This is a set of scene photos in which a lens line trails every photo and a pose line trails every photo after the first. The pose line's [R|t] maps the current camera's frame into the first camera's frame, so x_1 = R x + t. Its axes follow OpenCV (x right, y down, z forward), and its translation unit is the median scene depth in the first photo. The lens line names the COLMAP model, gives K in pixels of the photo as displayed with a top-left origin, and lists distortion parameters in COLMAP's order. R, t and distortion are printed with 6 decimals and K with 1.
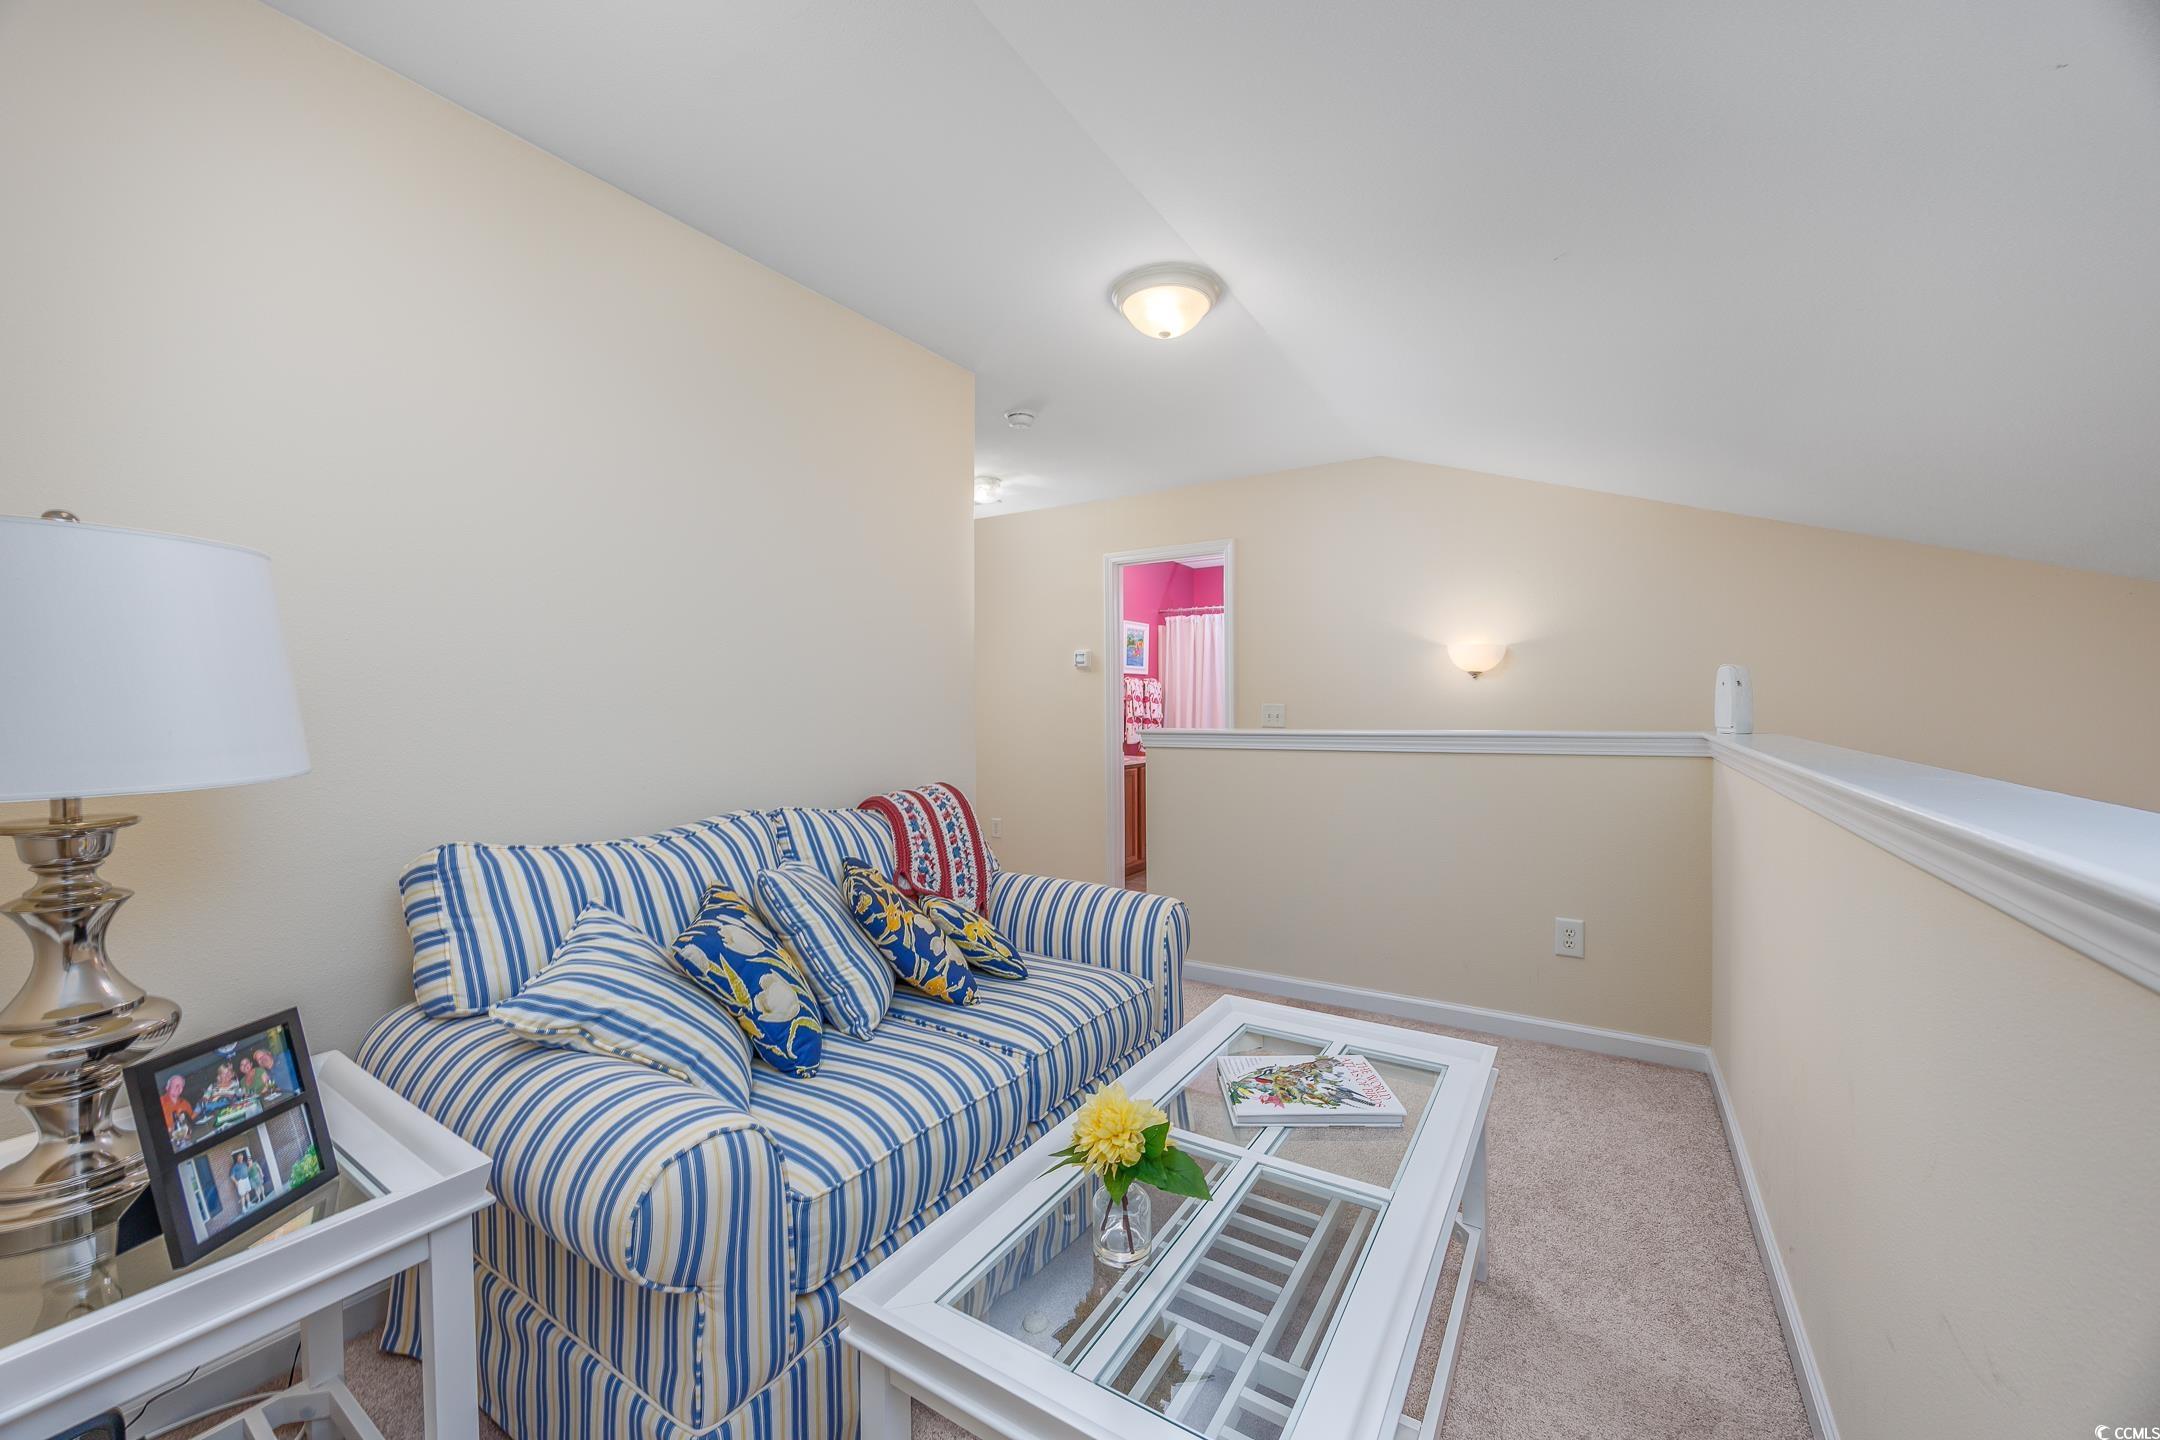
lens RADIAL K [[900.8, 0, 1078.7], [0, 900.8, 711.0], [0, 0, 1]] dist [0.001833, 0.000091]
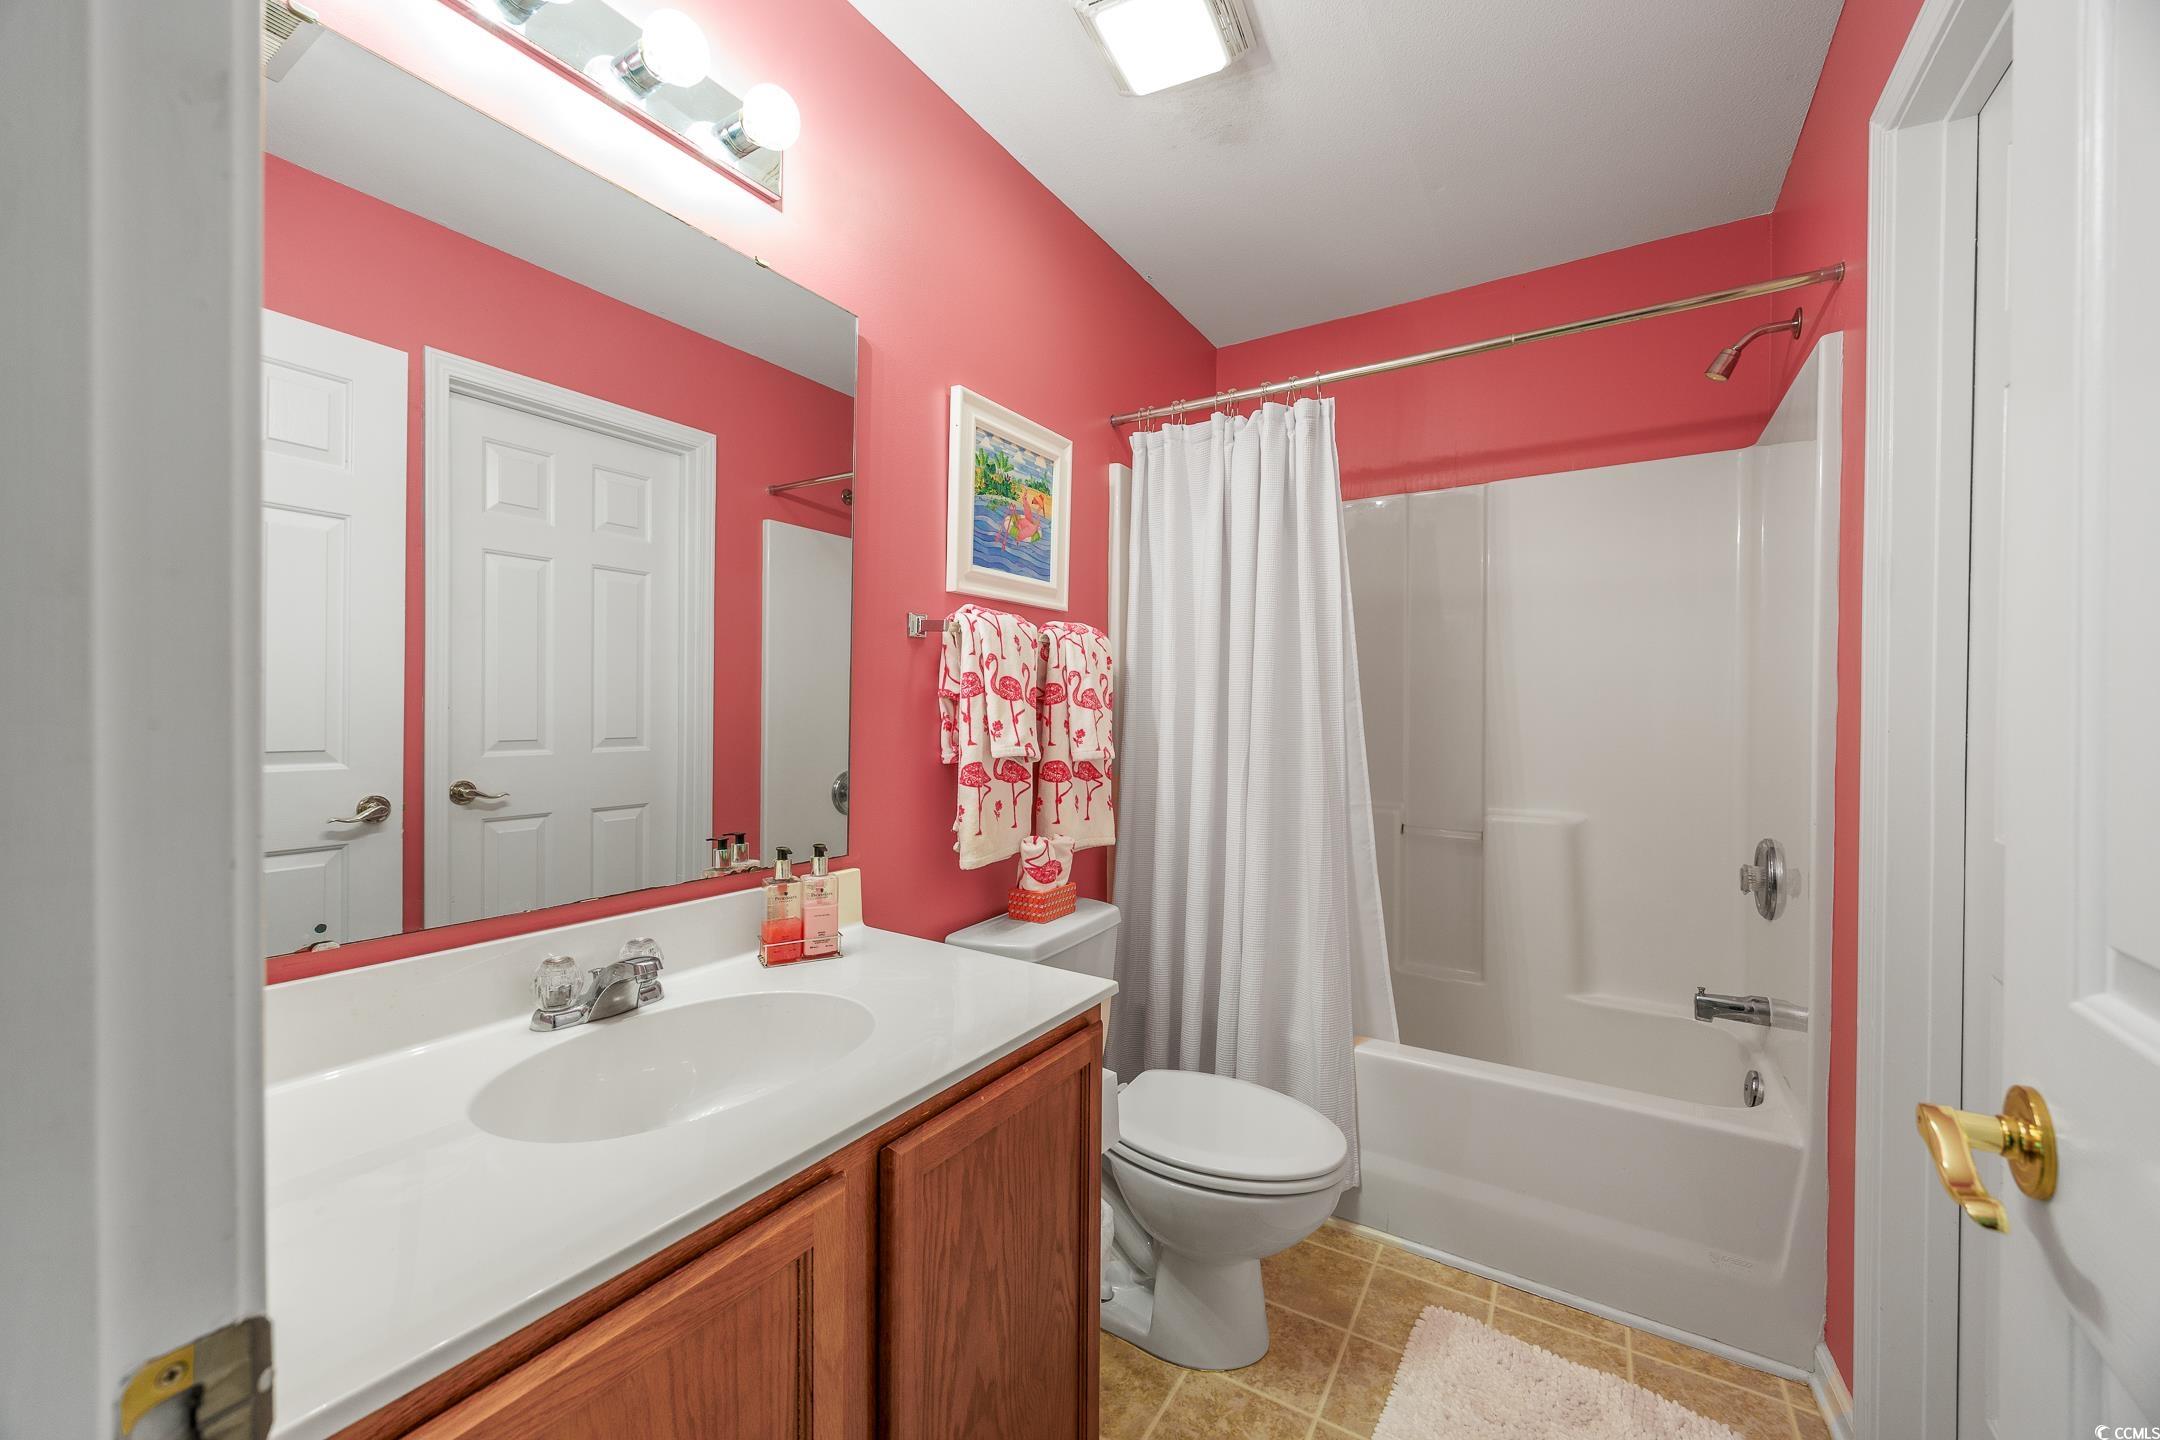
lens RADIAL K [[900.8, 0, 1078.5], [0, 900.8, 718.7], [0, 0, 1]] dist [0.001833, 0.000091]
pose [[0.999816, 0.017878, 0.006932, 0.082410], [-0.017897, 0.999836, 0.002814, -0.006106], [-0.006880, -0.002937, 0.999972, 0.726872]]
